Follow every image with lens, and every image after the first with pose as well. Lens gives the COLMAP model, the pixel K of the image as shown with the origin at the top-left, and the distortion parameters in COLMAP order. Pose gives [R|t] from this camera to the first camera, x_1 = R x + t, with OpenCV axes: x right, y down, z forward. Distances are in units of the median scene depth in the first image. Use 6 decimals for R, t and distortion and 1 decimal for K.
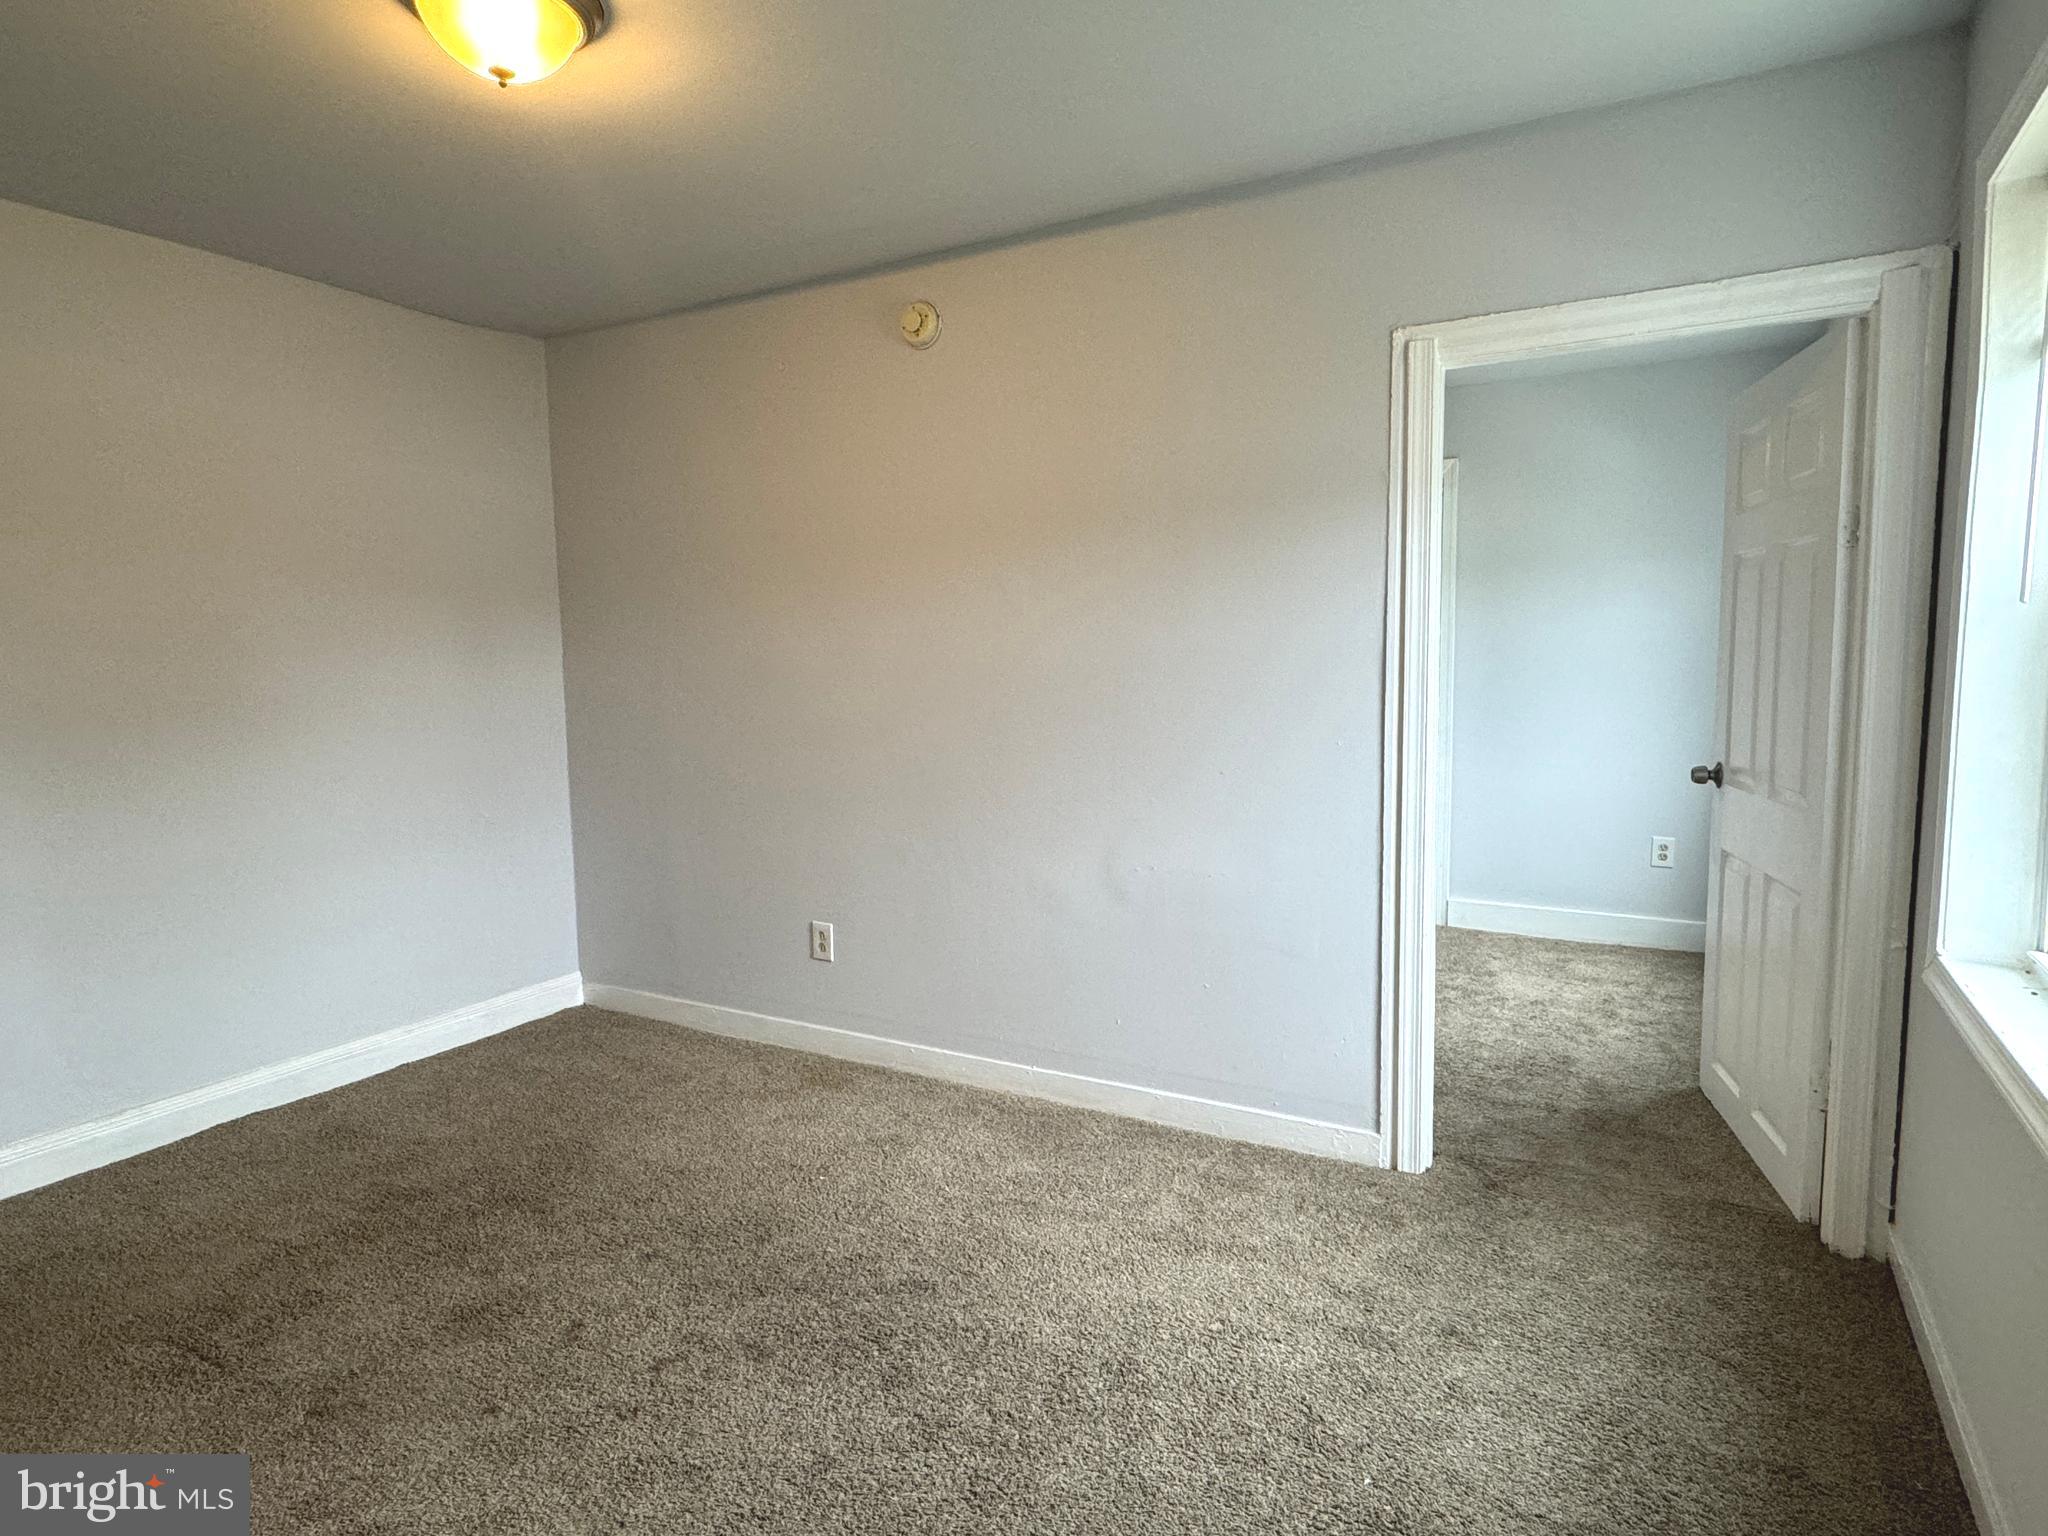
lens RADIAL K [[1145.6, 0, 1013.7], [0, 1145.6, 776.0], [0, 0, 1]] dist [-0.002446, 0.001547]
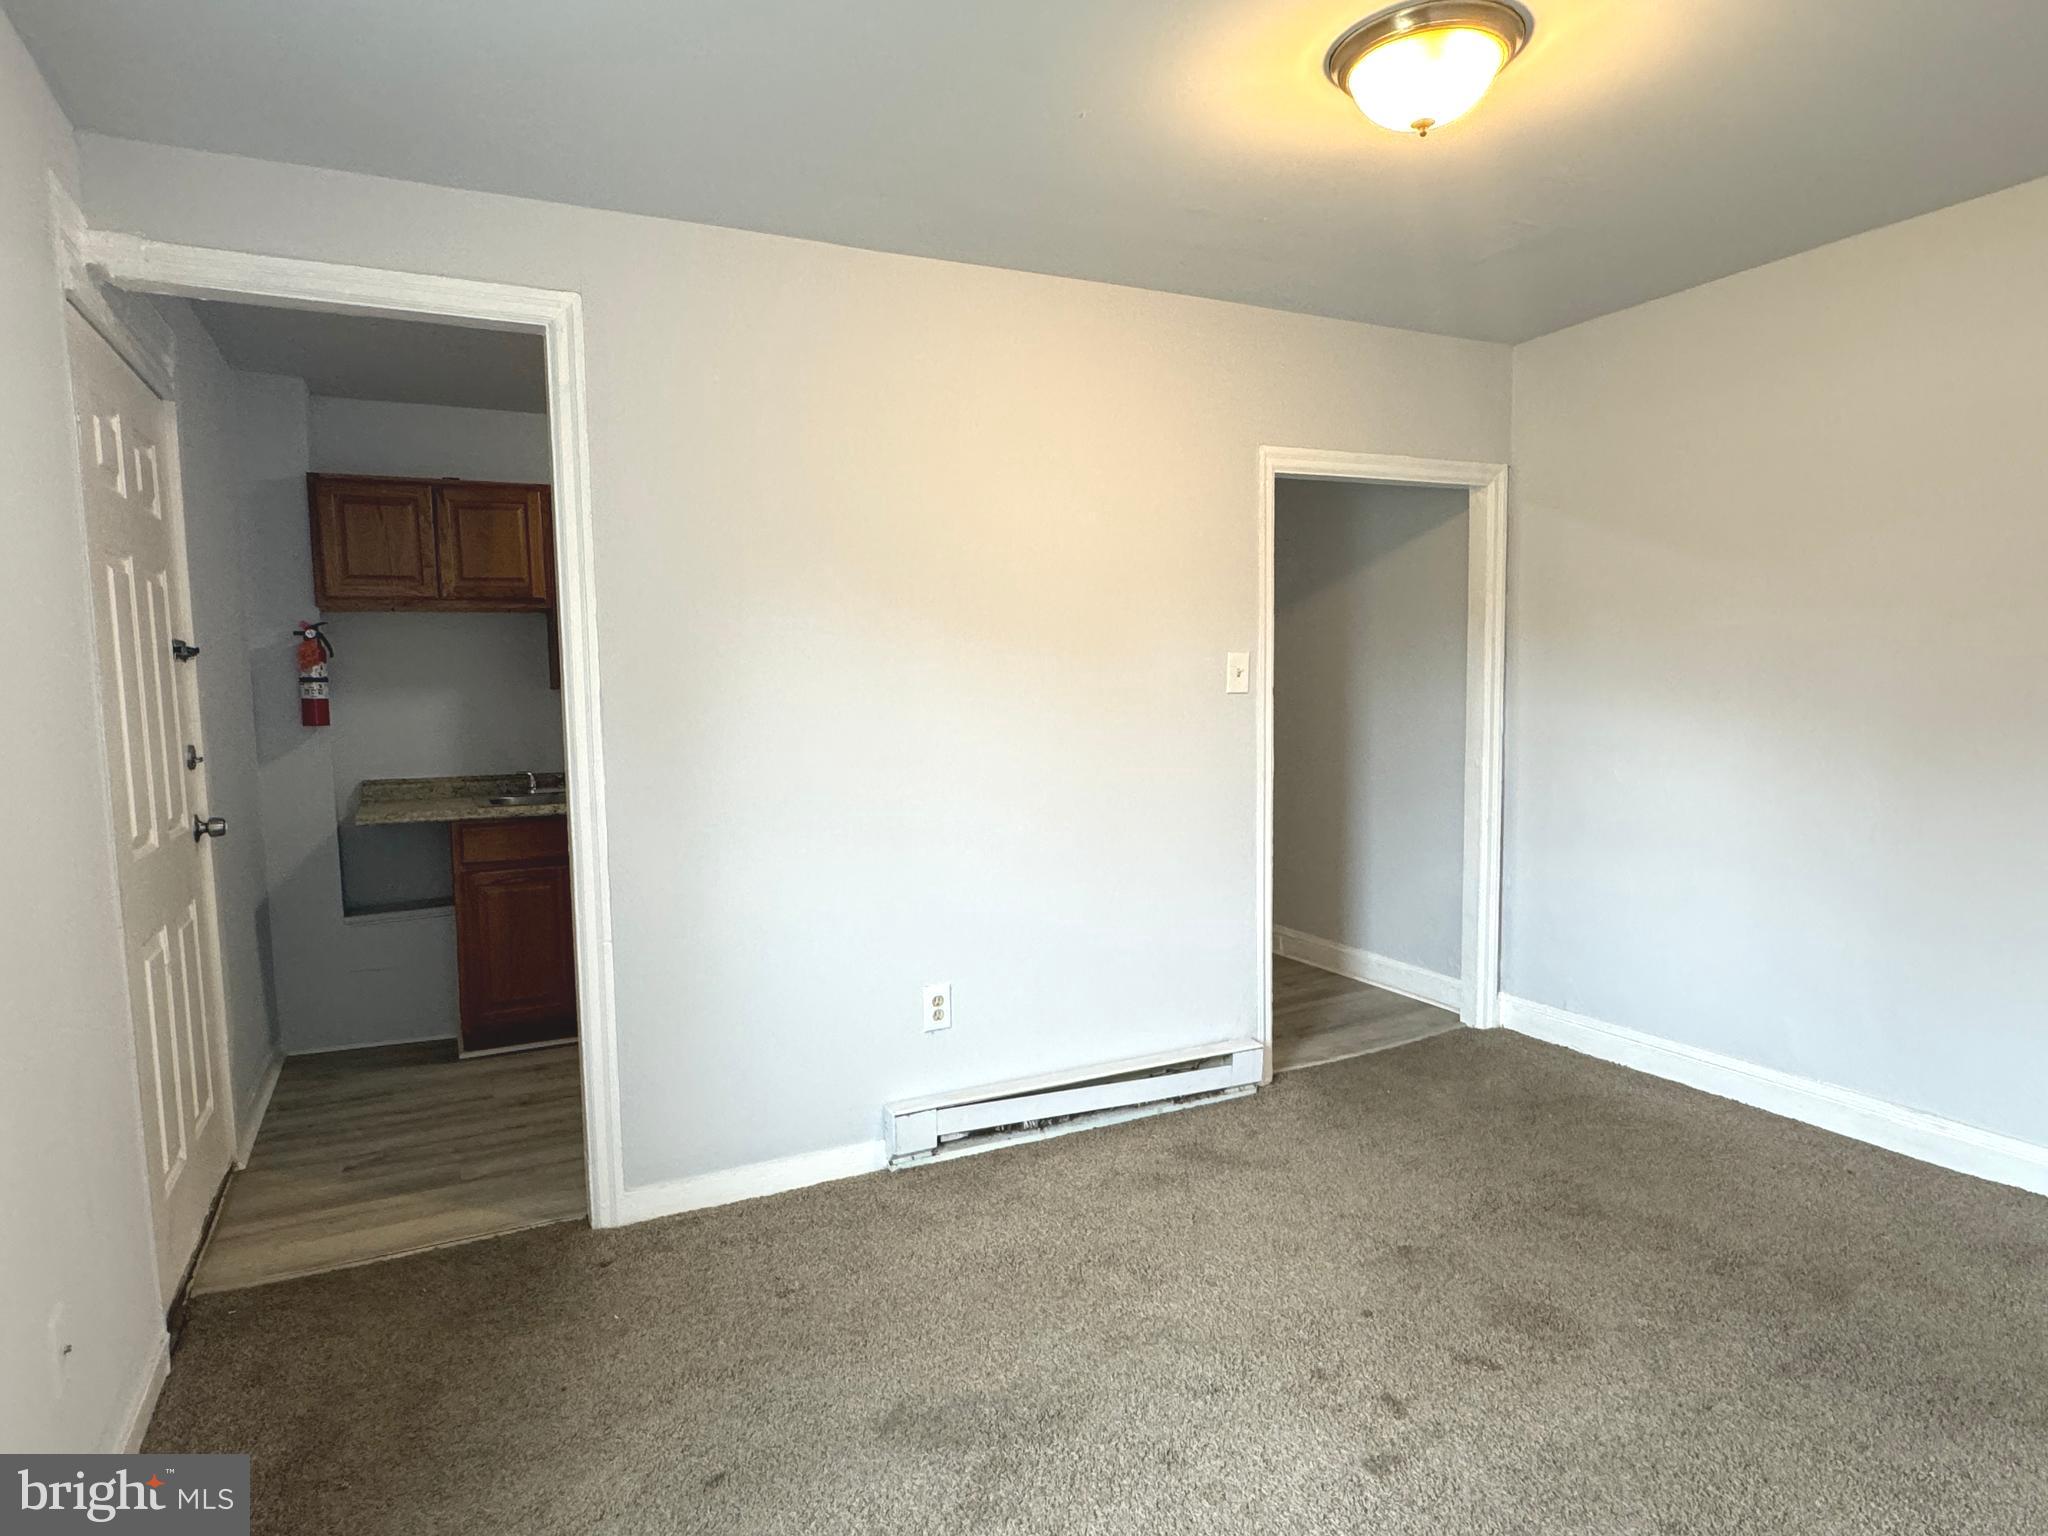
lens RADIAL K [[1145.6, 0, 1023.0], [0, 1145.6, 770.2], [0, 0, 1]] dist [-0.002446, 0.001547]
pose [[-0.536383, 0.100353, -0.837987, 0.412477], [-0.067074, 0.984696, 0.160855, -0.098506], [0.841305, 0.142487, -0.521443, 0.775411]]
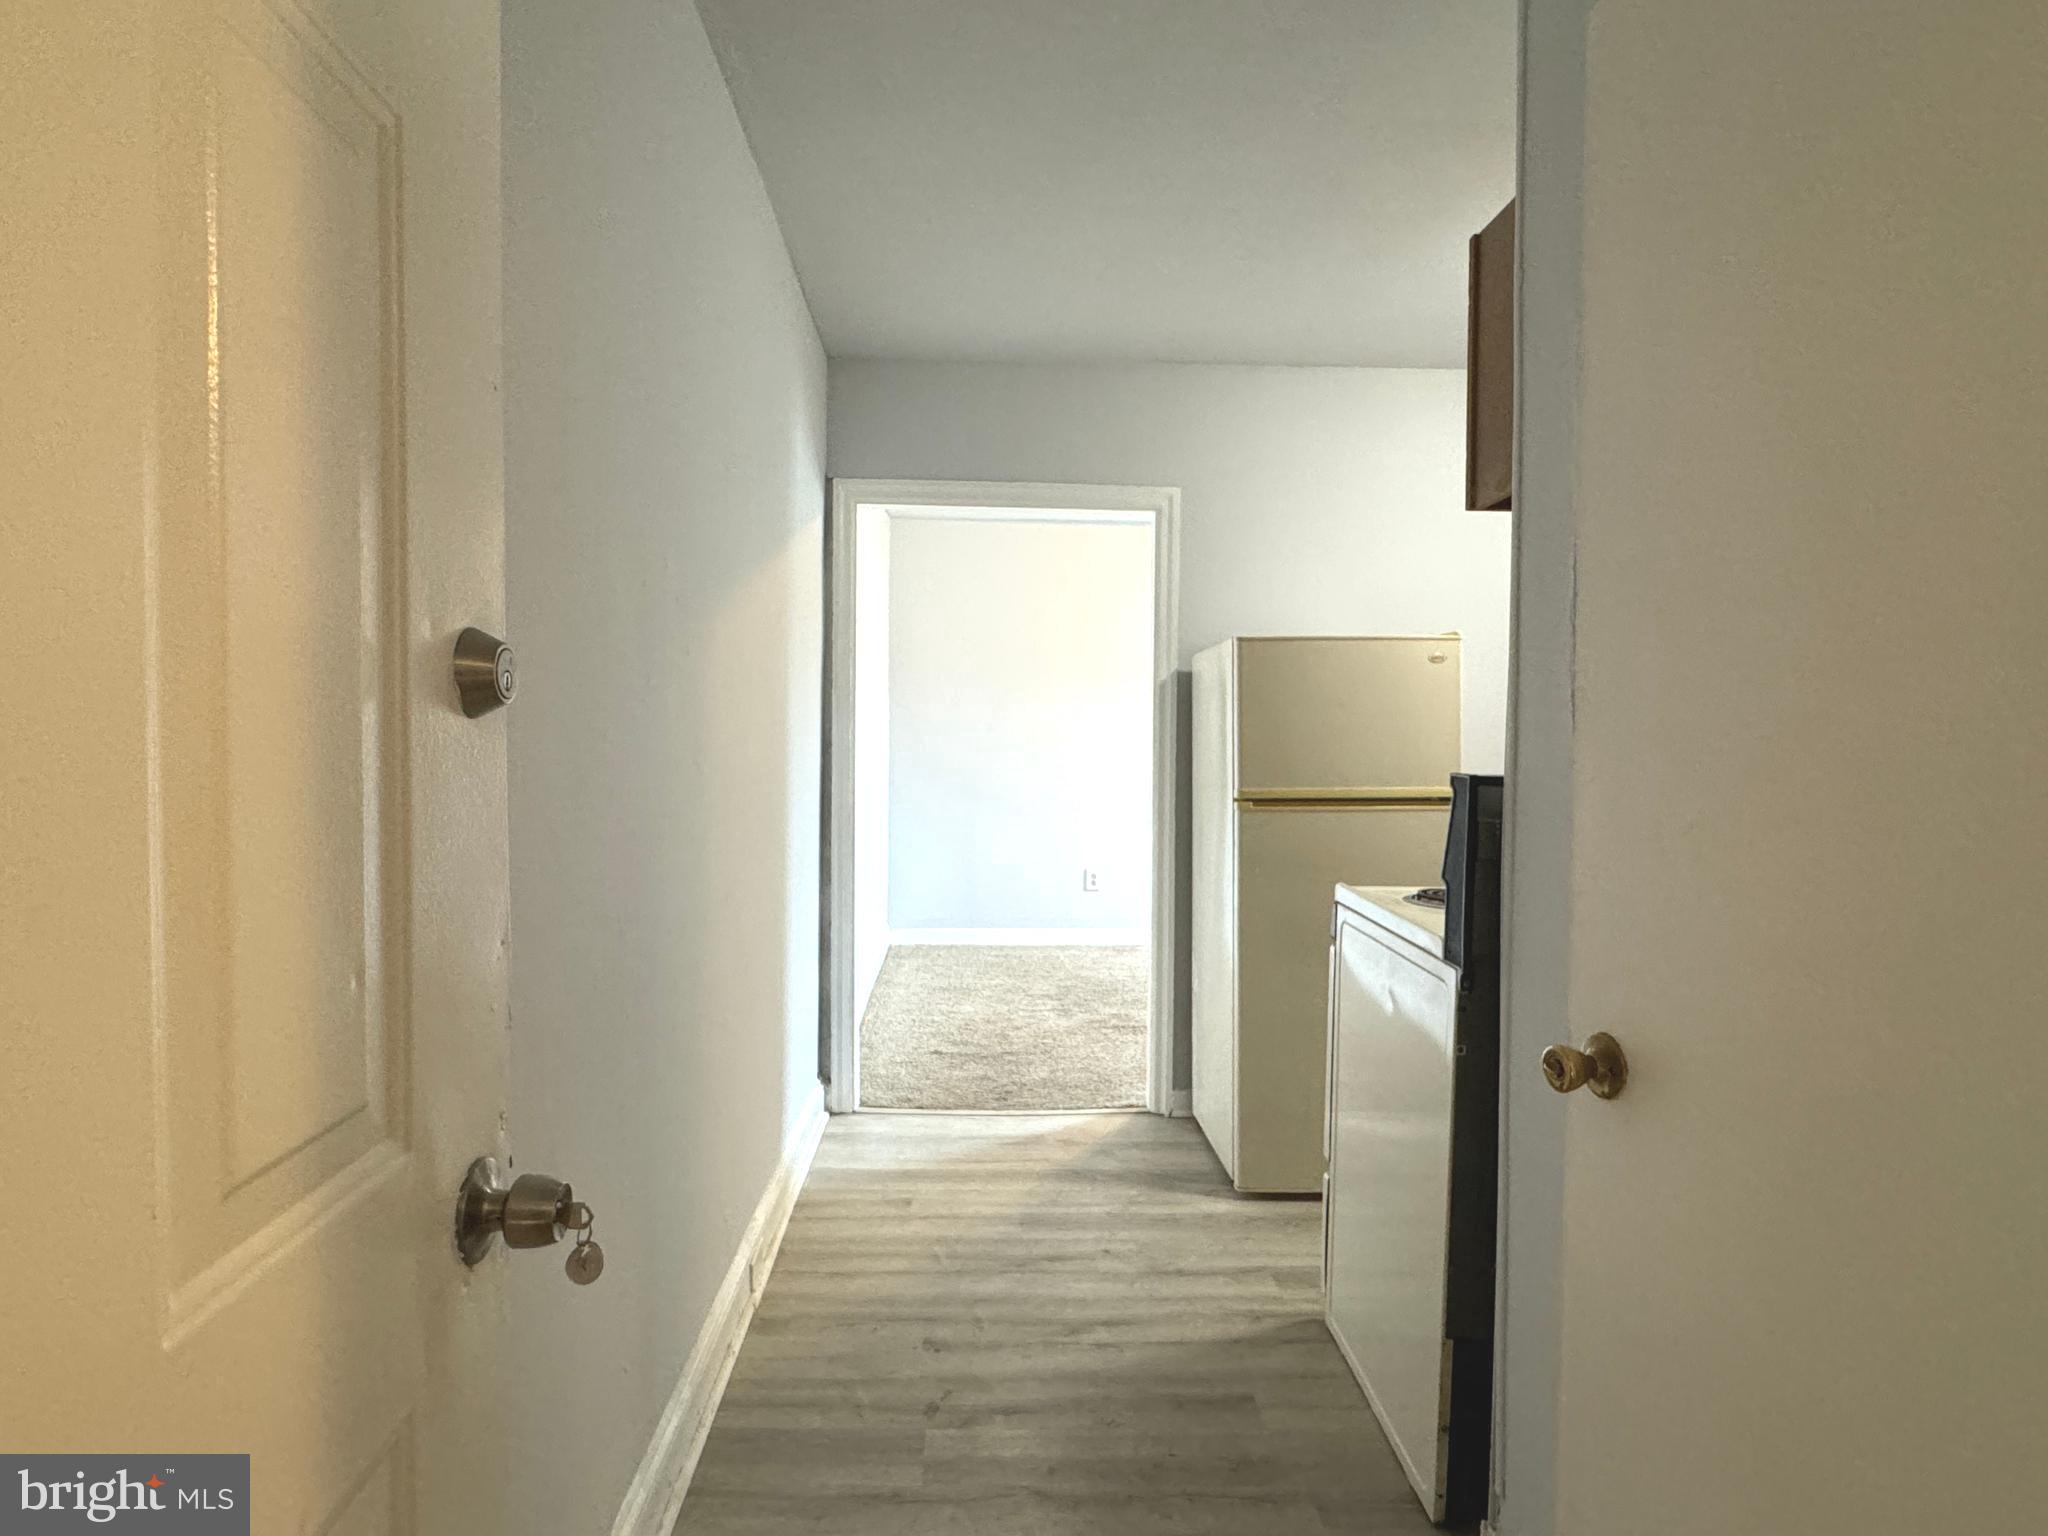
lens RADIAL K [[1145.6, 0, 1018.3], [0, 1145.6, 761.8], [0, 0, 1]] dist [-0.002446, 0.001547]
pose [[0.844780, 0.008175, 0.535051, -1.402604], [0.040582, 0.996025, -0.079292, 0.112596], [-0.533573, 0.088698, 0.841090, -0.523385]]
